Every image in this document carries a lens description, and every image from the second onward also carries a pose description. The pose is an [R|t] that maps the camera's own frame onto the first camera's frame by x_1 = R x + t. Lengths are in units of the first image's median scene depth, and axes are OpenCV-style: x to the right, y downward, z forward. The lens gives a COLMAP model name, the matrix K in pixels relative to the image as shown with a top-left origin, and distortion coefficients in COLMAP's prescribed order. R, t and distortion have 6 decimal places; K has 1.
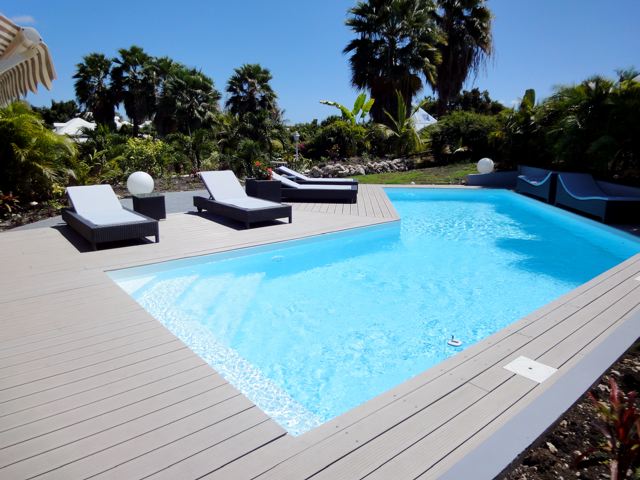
lens RADIAL K [[445.0, 0, 321.1], [0, 445.0, 241.6], [0, 0, 1]] dist [-0.040474, -0.000680]
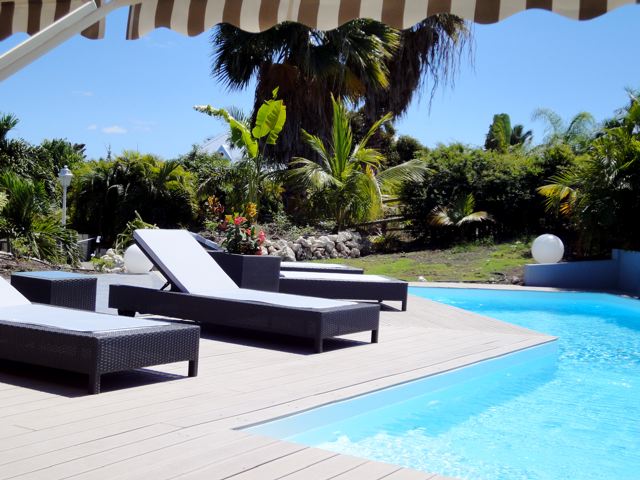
lens RADIAL K [[992.0, 0, 320.2], [0, 992.0, 241.2], [0, 0, 1]] dist [0.019275, 0.000000]
pose [[0.946225, 0.038000, 0.321268, -0.202321], [0.022352, 0.983025, -0.182106, 0.018150], [-0.322735, 0.179495, 0.929314, 0.017548]]
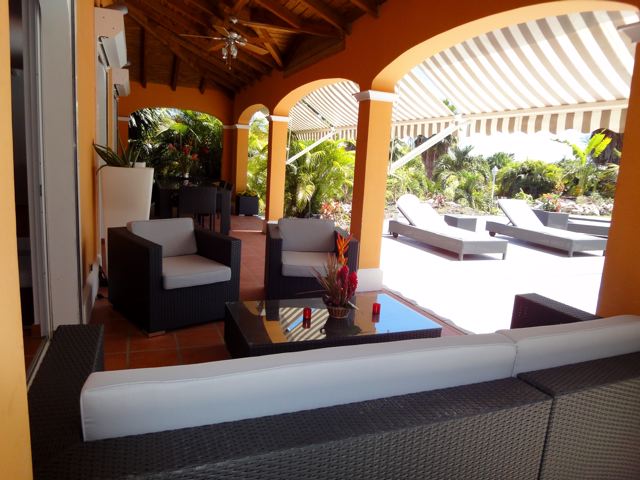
lens RADIAL K [[445.0, 0, 321.9], [0, 445.0, 237.6], [0, 0, 1]] dist [-0.040474, -0.000680]
pose [[0.947873, 0.102574, -0.301686, -0.168674], [-0.125671, 0.990368, -0.058119, 0.024233], [0.292819, 0.093002, 0.951634, -0.060334]]
